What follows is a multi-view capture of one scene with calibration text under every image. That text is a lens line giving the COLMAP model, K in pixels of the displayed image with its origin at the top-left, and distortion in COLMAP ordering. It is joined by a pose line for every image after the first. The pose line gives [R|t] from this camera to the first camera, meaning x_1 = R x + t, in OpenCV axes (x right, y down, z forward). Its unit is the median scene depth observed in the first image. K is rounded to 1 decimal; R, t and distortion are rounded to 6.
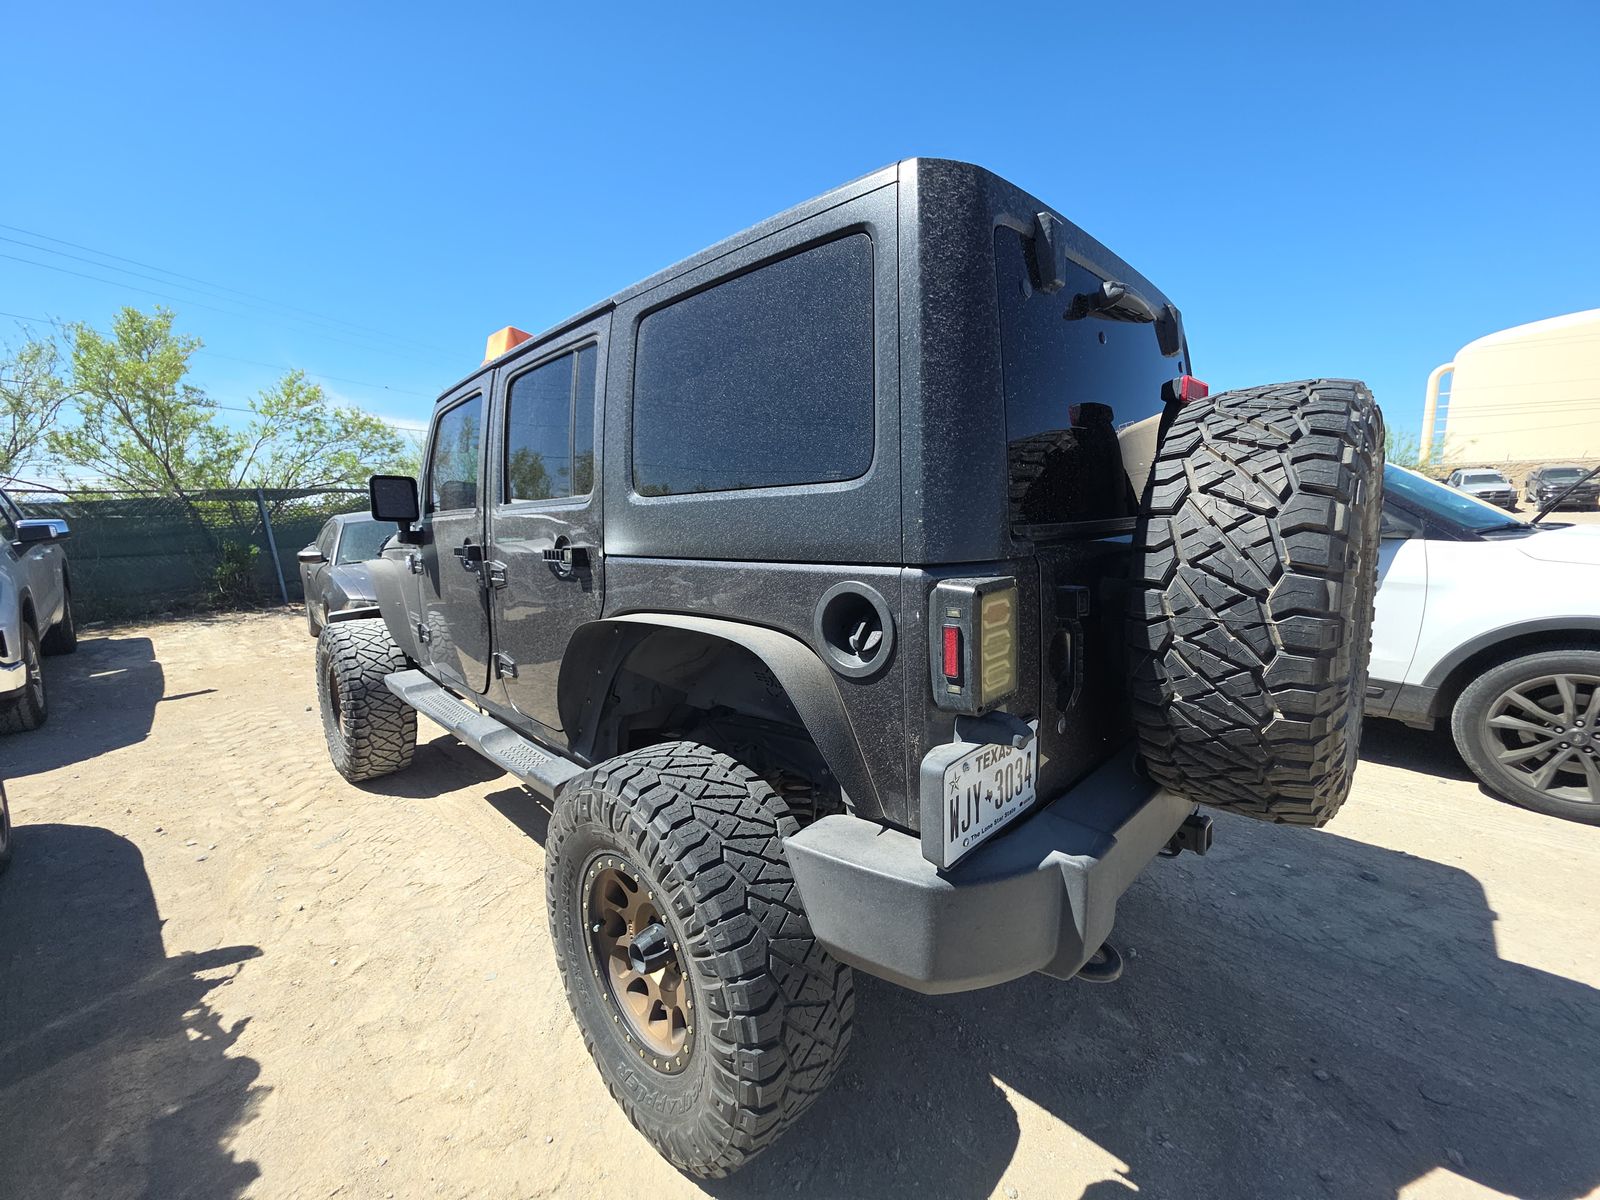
lens RADIAL K [[637.8, 0, 806.2], [0, 637.8, 600.7], [0, 0, 1]] dist [0.007324, -0.006907]
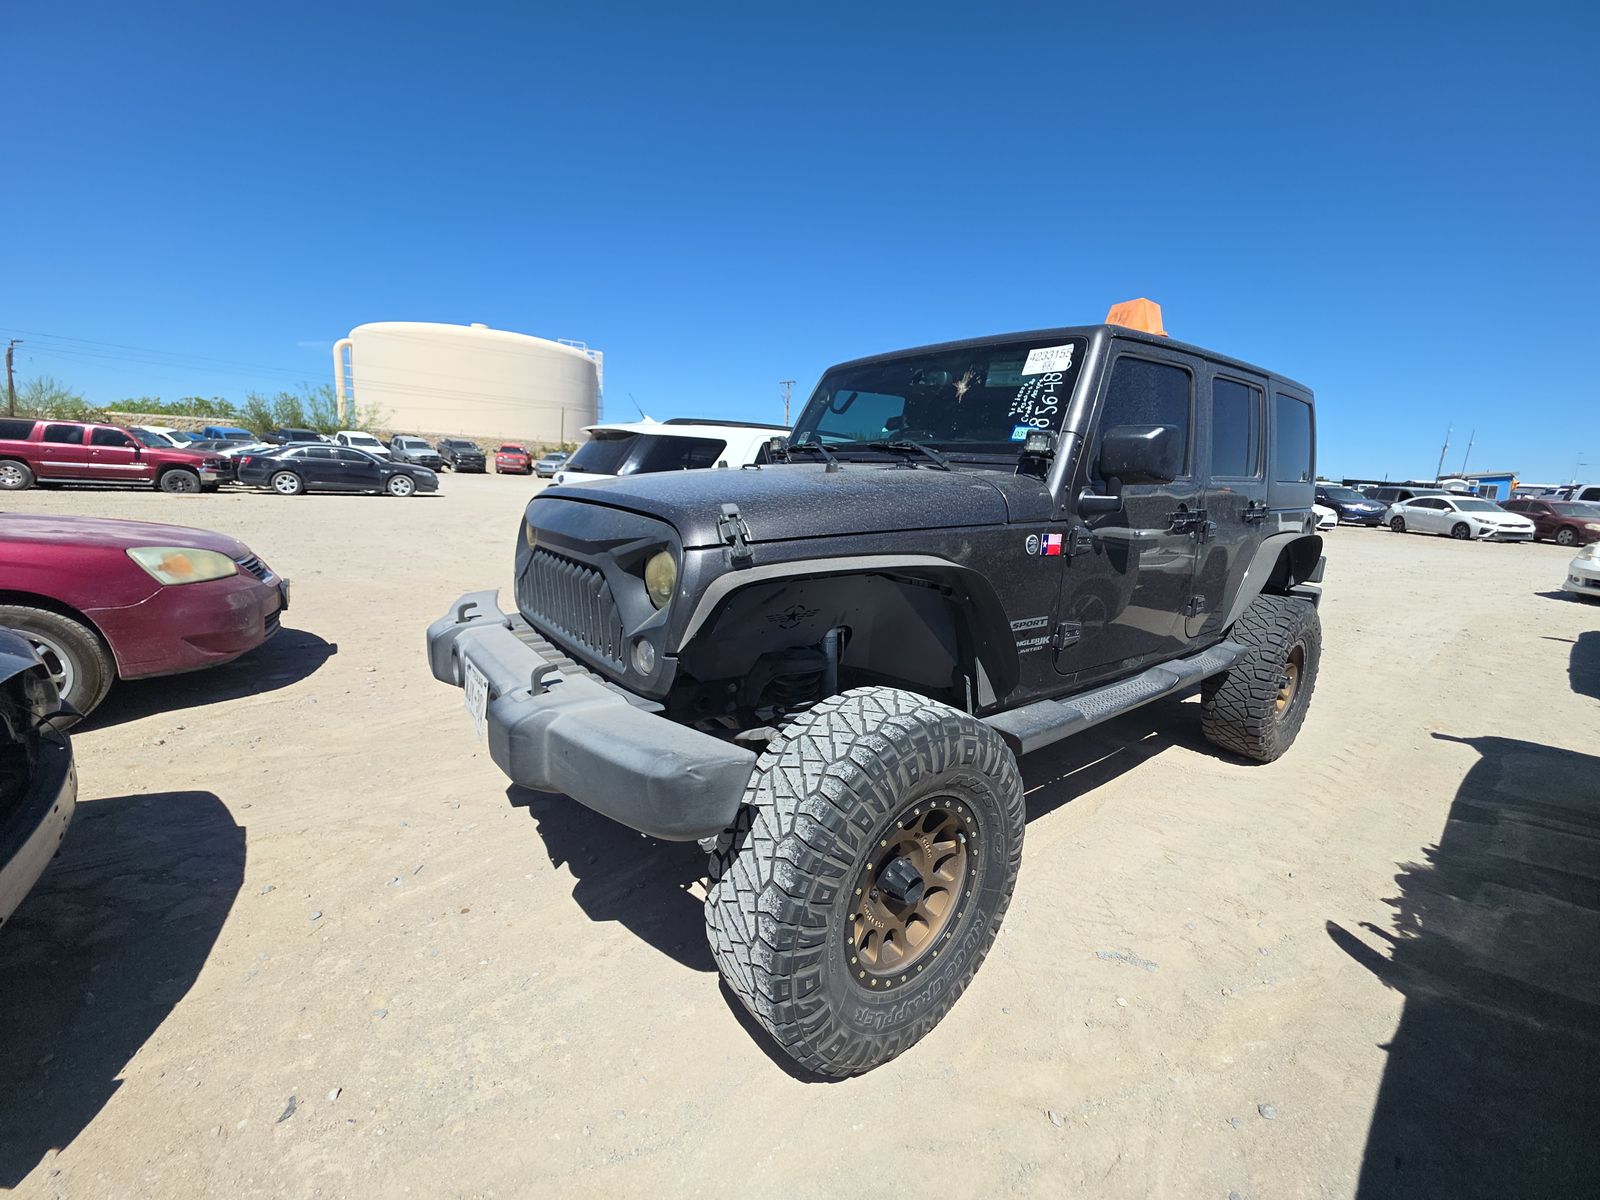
lens RADIAL K [[637.8, 0, 801.4], [0, 637.8, 602.1], [0, 0, 1]] dist [0.007324, -0.006907]
pose [[0.140333, -0.162513, 0.976676, -1.684566], [0.091221, 0.984364, 0.150685, -0.139819], [-0.985893, 0.067947, 0.152963, 1.476197]]
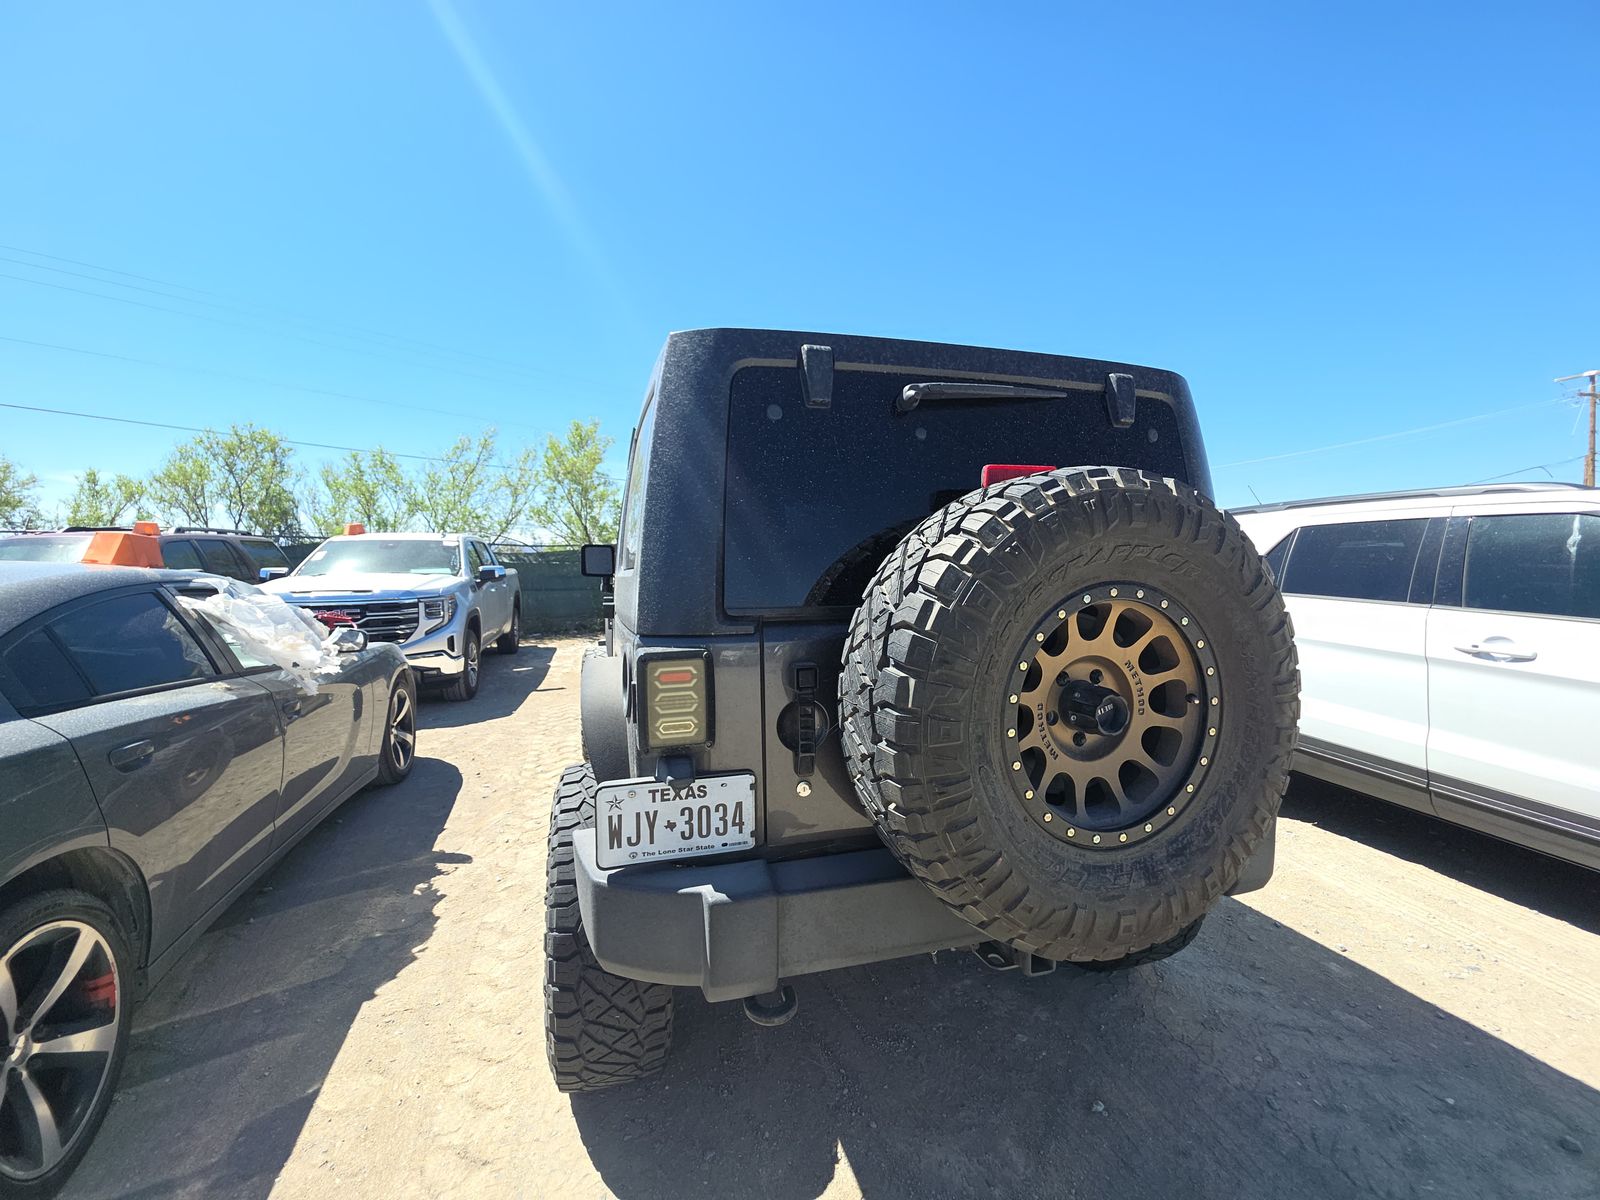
lens RADIAL K [[637.8, 0, 794.5], [0, 637.8, 598.6], [0, 0, 1]] dist [0.007324, -0.006907]
pose [[0.872012, 0.042614, -0.487627, 0.472201], [-0.082230, 0.994799, -0.060114, -0.033147], [0.482529, 0.092518, 0.870980, 0.000742]]
